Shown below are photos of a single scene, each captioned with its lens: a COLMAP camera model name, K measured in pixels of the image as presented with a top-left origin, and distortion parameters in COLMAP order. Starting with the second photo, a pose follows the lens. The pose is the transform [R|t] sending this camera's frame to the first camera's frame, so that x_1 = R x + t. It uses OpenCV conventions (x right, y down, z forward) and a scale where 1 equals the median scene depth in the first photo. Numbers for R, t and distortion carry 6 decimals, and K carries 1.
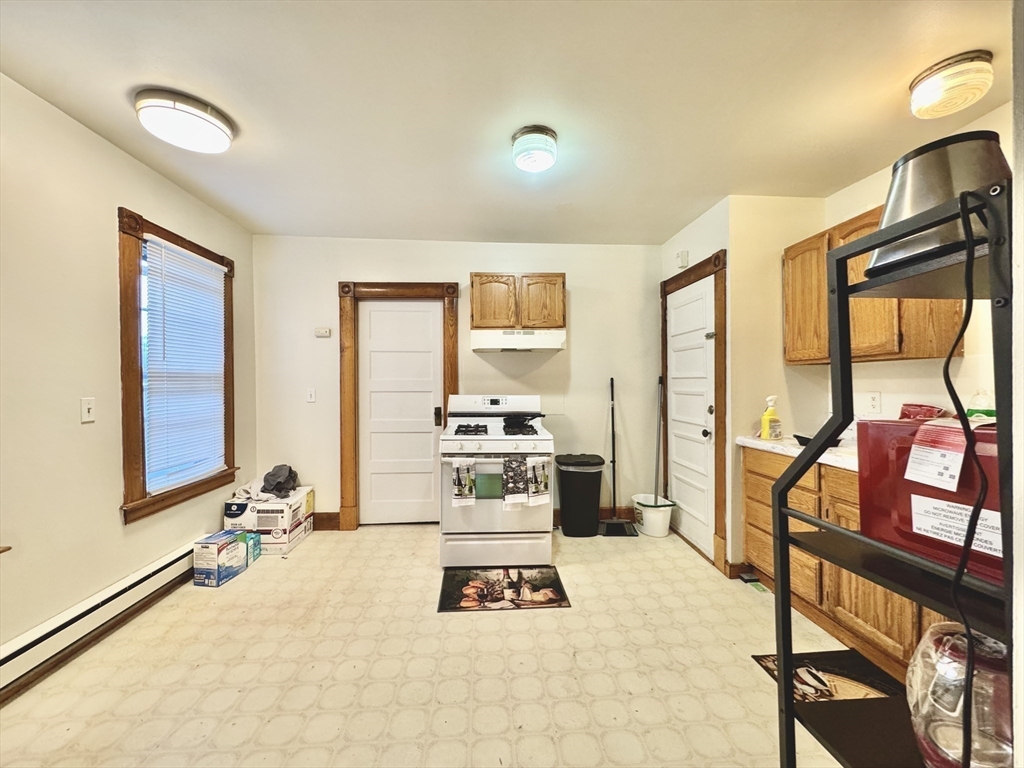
lens RADIAL K [[411.6, 0, 511.2], [0, 411.6, 380.6], [0, 0, 1]] dist [-0.002274, -0.000090]
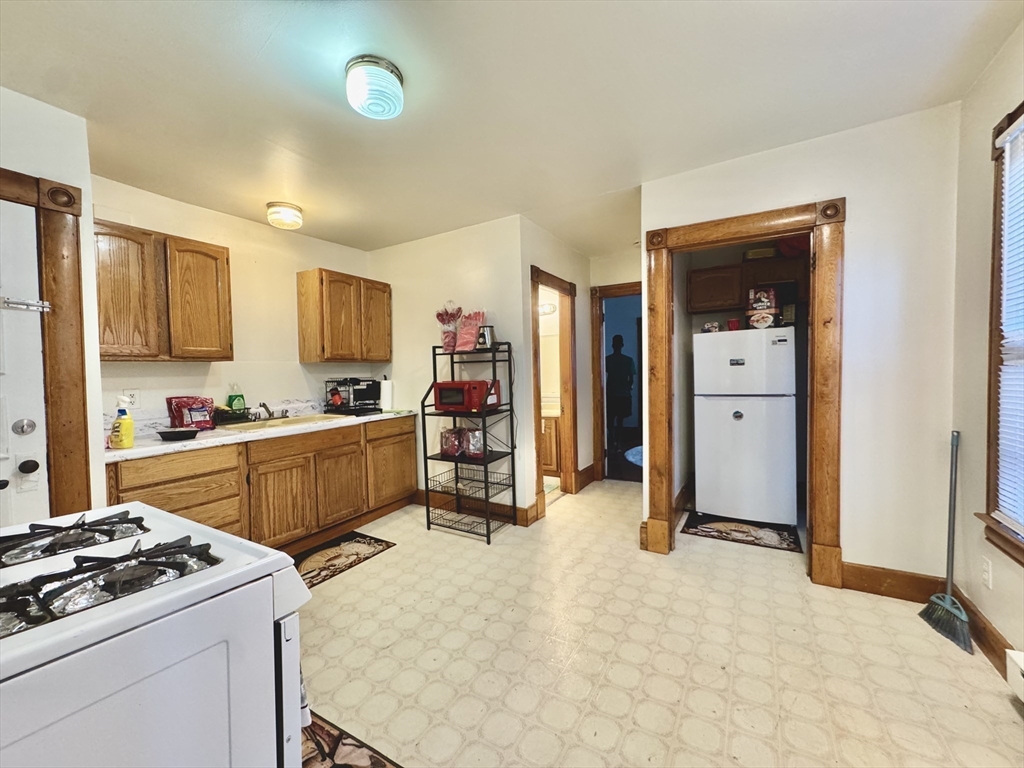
lens RADIAL K [[411.6, 0, 513.6], [0, 411.6, 384.8], [0, 0, 1]] dist [-0.002274, -0.000090]
pose [[-0.821696, 0.009042, 0.569854, -0.586915], [0.026995, 0.999369, 0.023068, 0.019173], [-0.569286, 0.034338, -0.821422, 1.431202]]
